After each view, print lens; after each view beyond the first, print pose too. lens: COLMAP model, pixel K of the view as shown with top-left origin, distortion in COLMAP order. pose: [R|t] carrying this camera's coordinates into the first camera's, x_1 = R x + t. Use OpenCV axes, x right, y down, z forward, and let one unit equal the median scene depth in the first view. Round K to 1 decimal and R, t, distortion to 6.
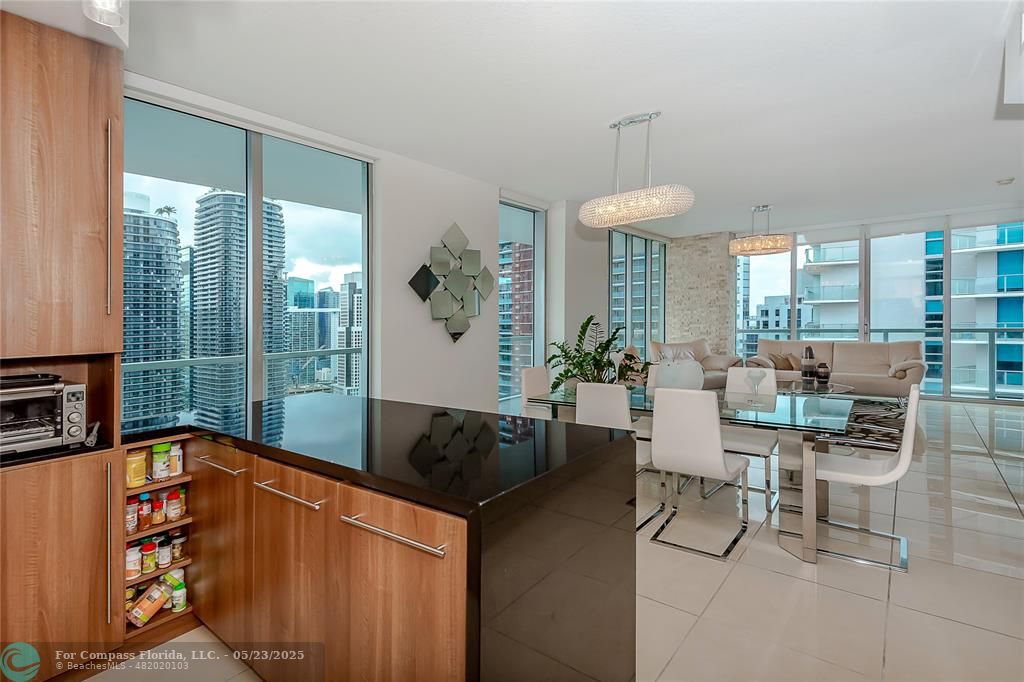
lens RADIAL K [[488.8, 0, 510.0], [0, 488.8, 320.7], [0, 0, 1]] dist [0.000402, -0.000009]
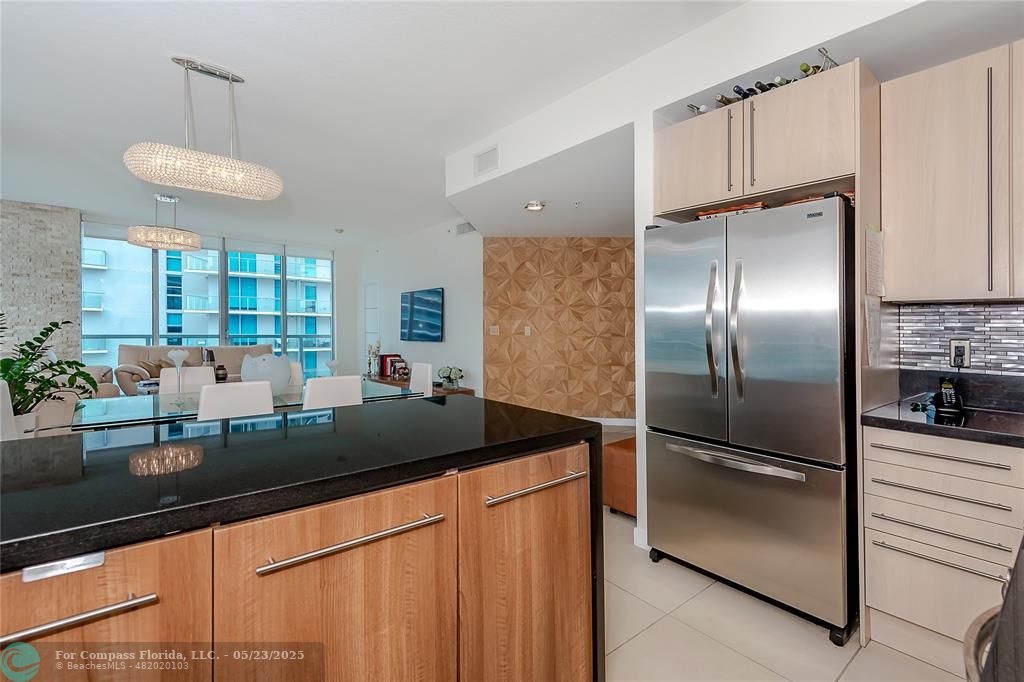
lens RADIAL K [[475.7, 0, 547.2], [0, 475.7, 330.8], [0, 0, 1]] dist [-0.000819, 0.000233]
pose [[0.183179, 0.021308, 0.982849, -0.221996], [-0.016222, 0.999694, -0.018650, 0.021569], [-0.982946, -0.012528, 0.183468, 0.141462]]
